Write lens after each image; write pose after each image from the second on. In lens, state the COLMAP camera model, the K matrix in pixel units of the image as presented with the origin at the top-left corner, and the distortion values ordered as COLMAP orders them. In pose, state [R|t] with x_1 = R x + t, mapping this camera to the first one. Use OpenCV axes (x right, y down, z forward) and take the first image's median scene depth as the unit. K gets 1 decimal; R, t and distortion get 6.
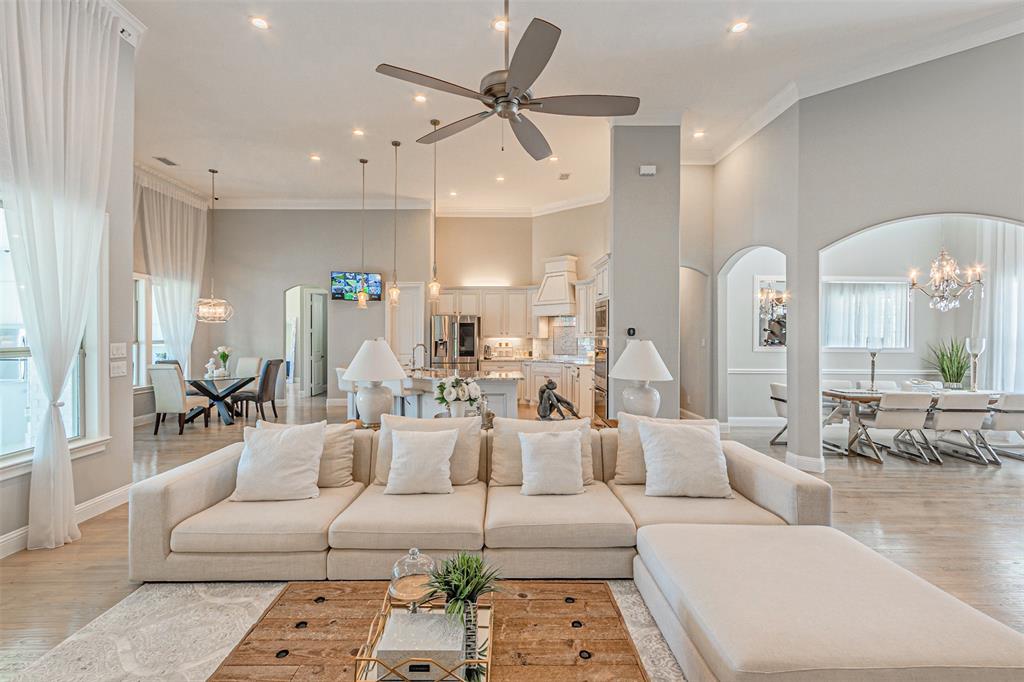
lens RADIAL K [[456.3, 0, 509.6], [0, 456.3, 330.5], [0, 0, 1]] dist [-0.000649, 0.000326]
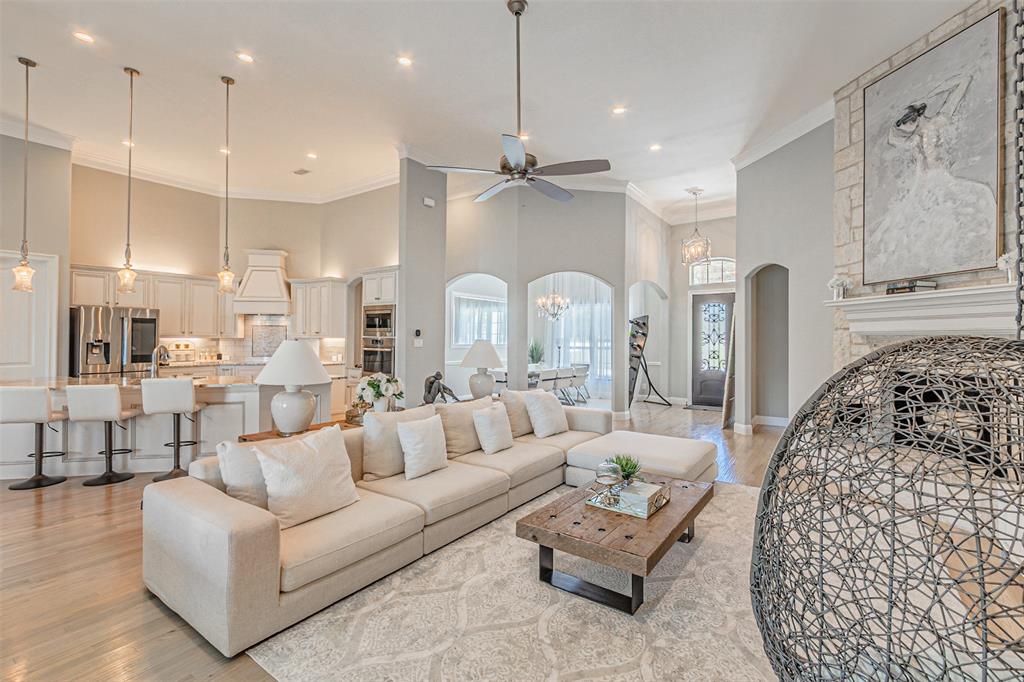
lens RADIAL K [[456.3, 0, 509.6], [0, 456.3, 330.5], [0, 0, 1]] dist [-0.000649, 0.000326]
pose [[0.595510, 0.013833, 0.803229, -0.397994], [-0.012374, 0.999891, -0.008046, 0.002484], [-0.803252, -0.005148, 0.595617, 0.060437]]
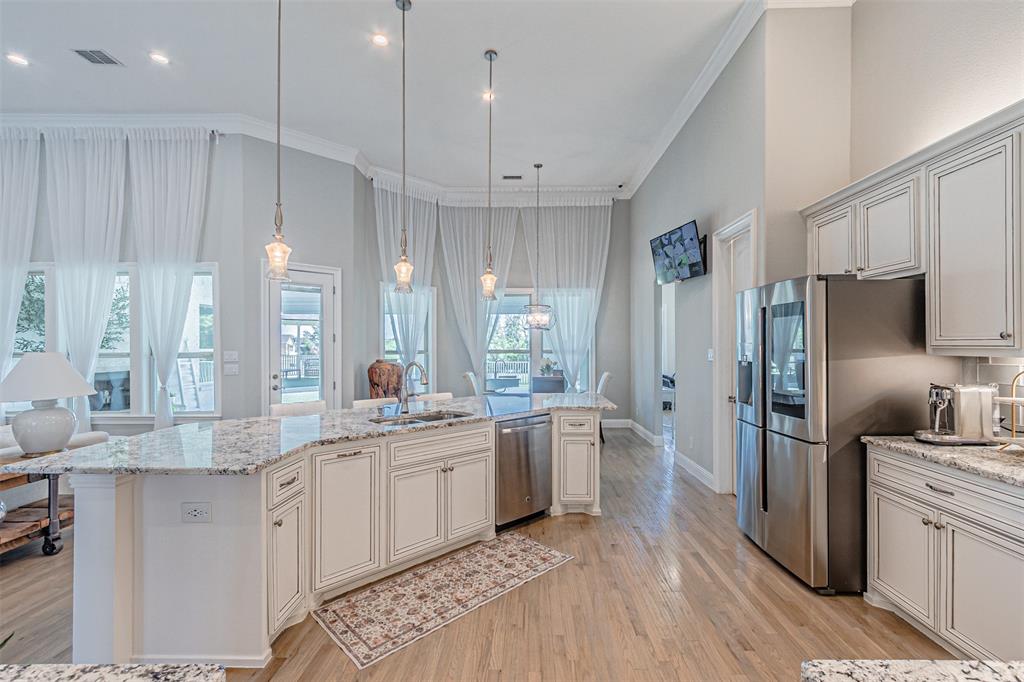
lens RADIAL K [[449.3, 0, 515.9], [0, 449.3, 345.9], [0, 0, 1]] dist [0.003159, 0.000486]
pose [[-0.044781, 0.002555, -0.998994, 0.242942], [0.011471, 0.999932, 0.002043, 0.009158], [0.998931, -0.011368, -0.044807, 0.957707]]
